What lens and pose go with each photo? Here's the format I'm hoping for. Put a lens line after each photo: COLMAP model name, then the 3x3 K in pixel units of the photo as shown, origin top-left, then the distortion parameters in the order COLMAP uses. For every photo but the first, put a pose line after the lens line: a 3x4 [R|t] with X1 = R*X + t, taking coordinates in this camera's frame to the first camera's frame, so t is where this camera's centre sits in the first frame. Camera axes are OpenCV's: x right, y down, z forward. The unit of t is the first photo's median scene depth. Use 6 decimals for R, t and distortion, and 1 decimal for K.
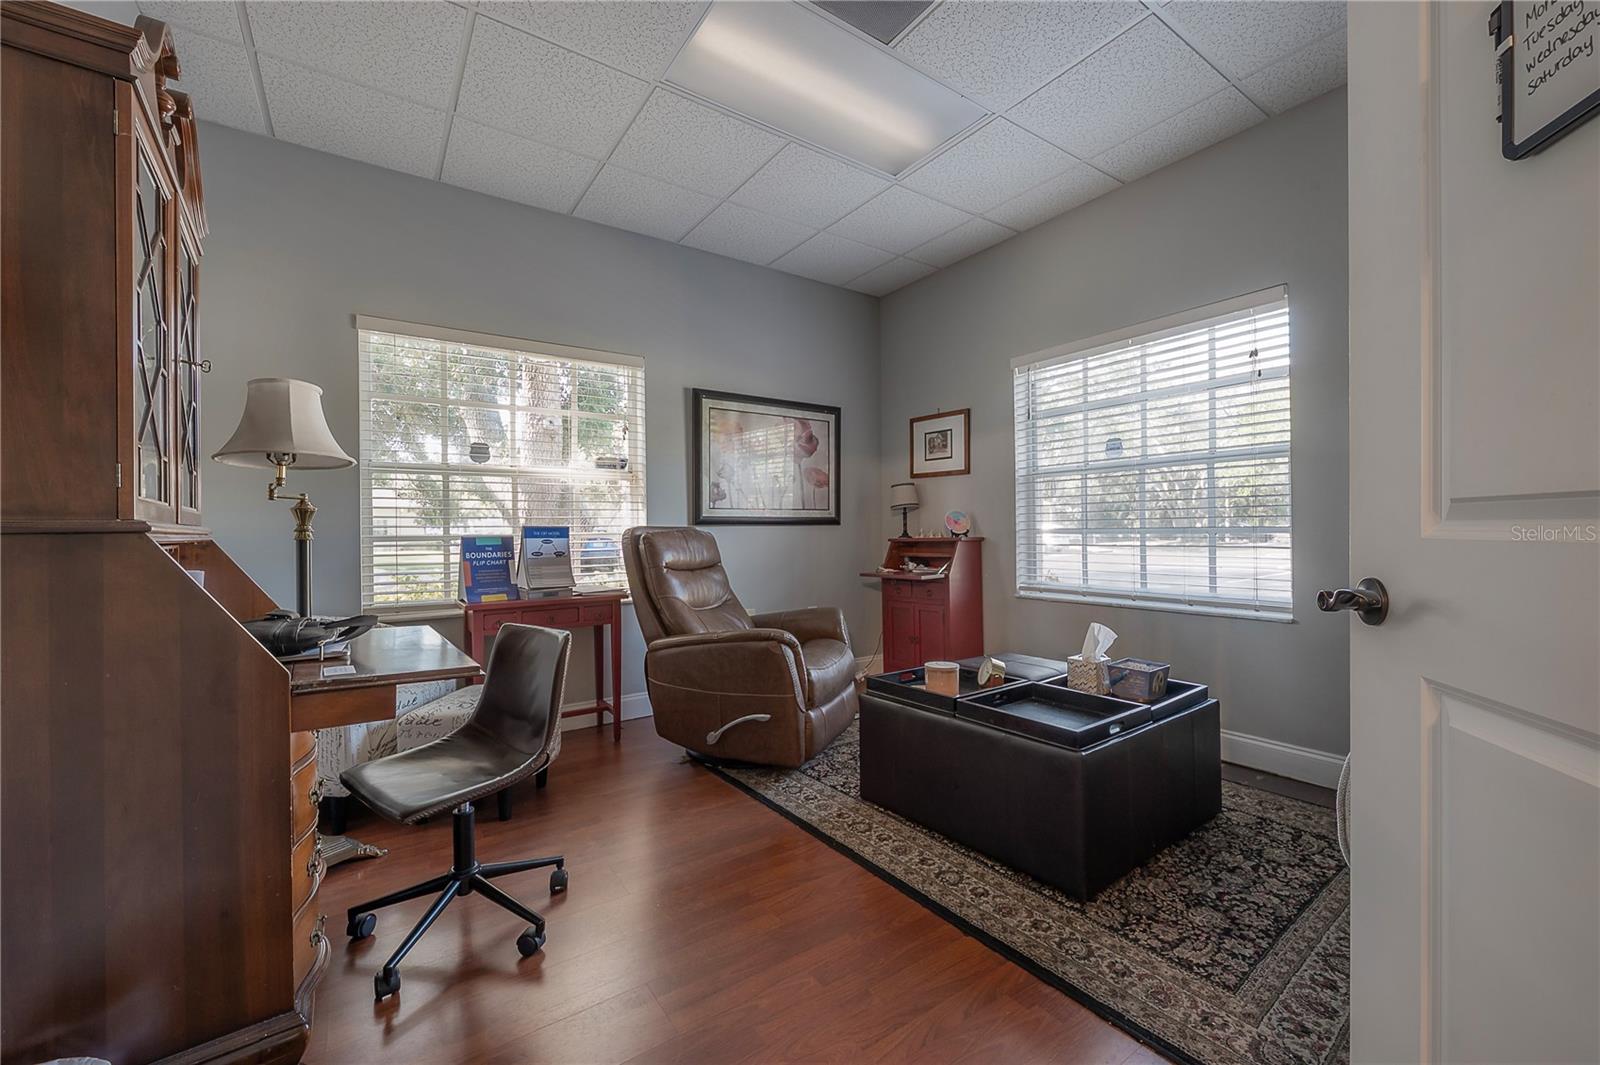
lens RADIAL K [[643.2, 0, 802.7], [0, 643.2, 520.0], [0, 0, 1]] dist [-0.001930, 0.000370]
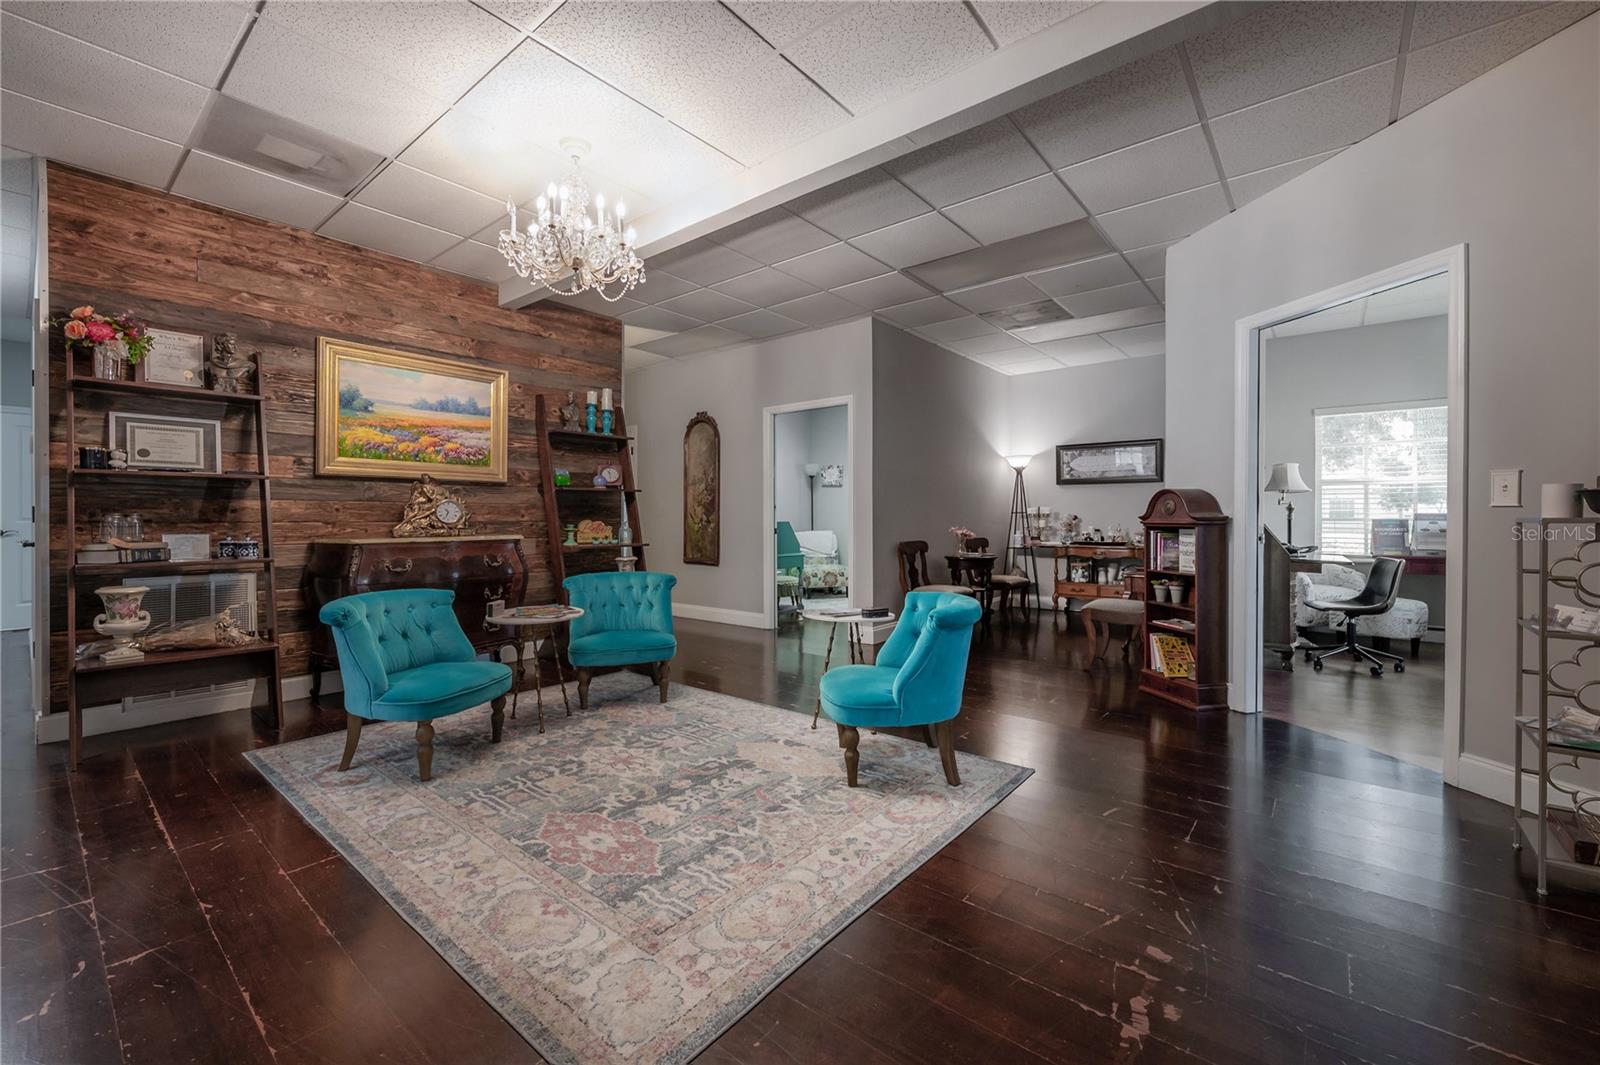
lens RADIAL K [[643.2, 0, 802.7], [0, 643.2, 520.0], [0, 0, 1]] dist [-0.001930, 0.000370]
pose [[0.278754, 0.013562, -0.960267, 1.270247], [0.017308, 0.999667, 0.019143, -0.057931], [0.960207, -0.021956, 0.278426, -1.767298]]
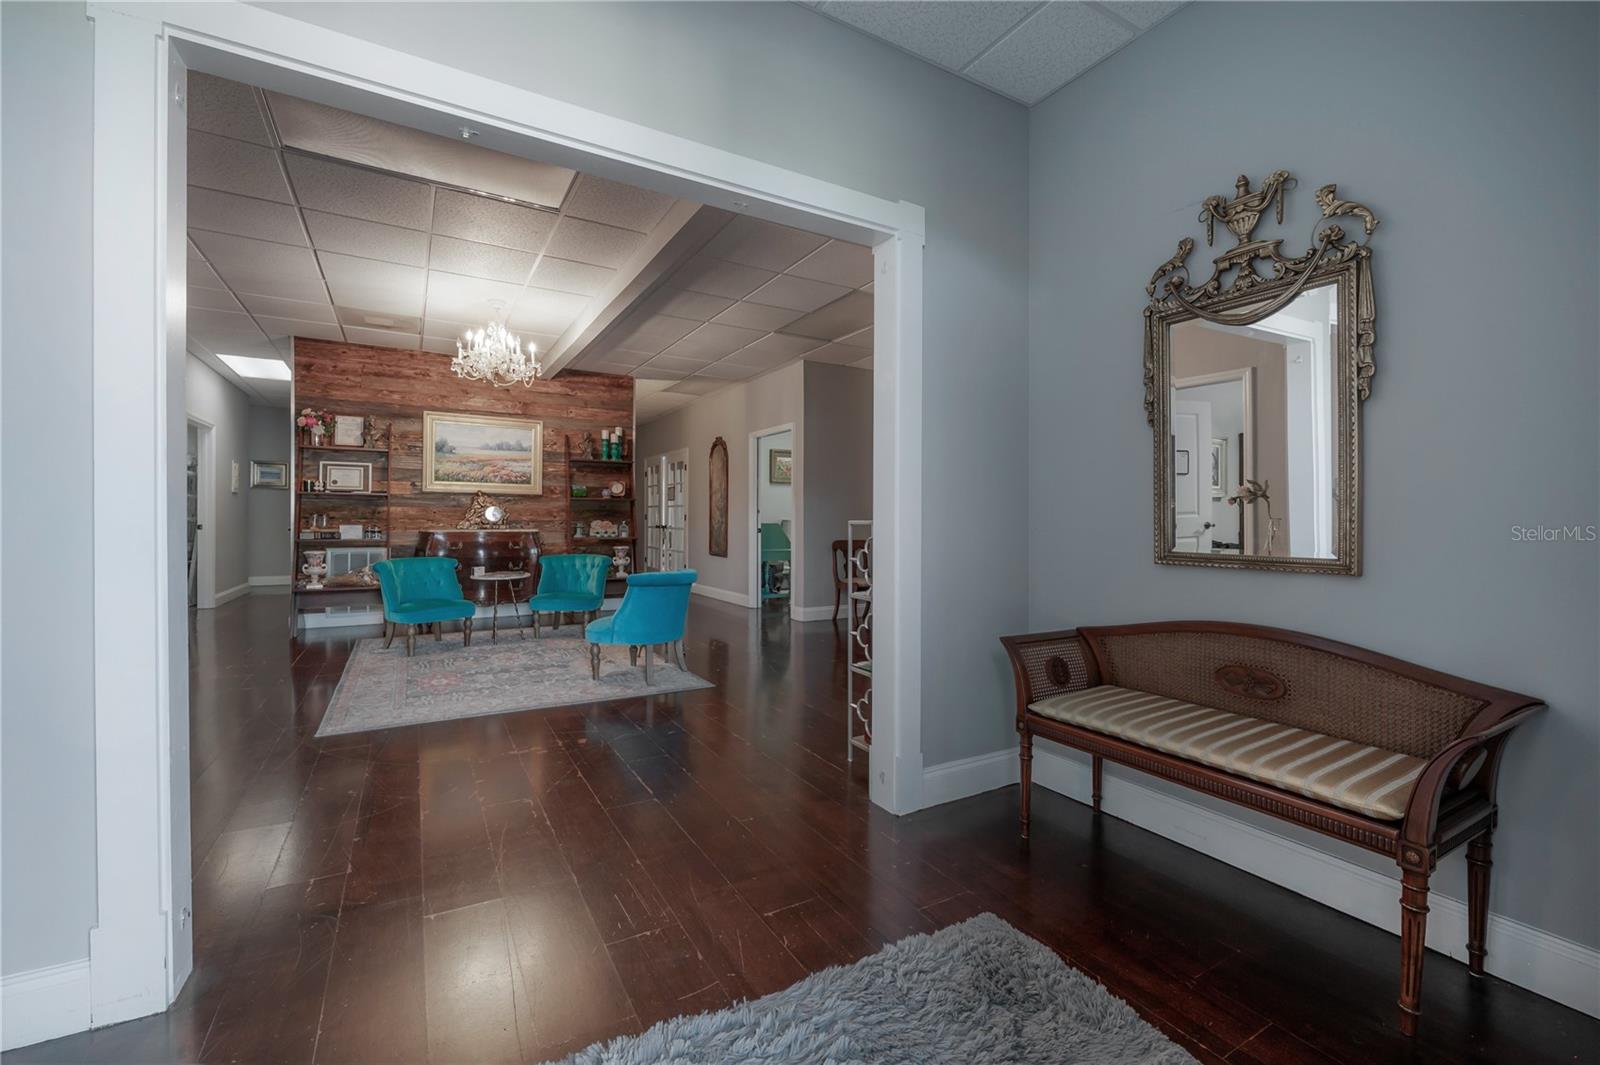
lens RADIAL K [[643.2, 0, 802.7], [0, 643.2, 520.0], [0, 0, 1]] dist [-0.001930, 0.000370]
pose [[-0.069539, 0.007979, -0.997547, 2.196620], [0.014895, 0.999865, 0.006959, -0.031334], [0.997468, -0.014374, -0.069648, -0.403666]]
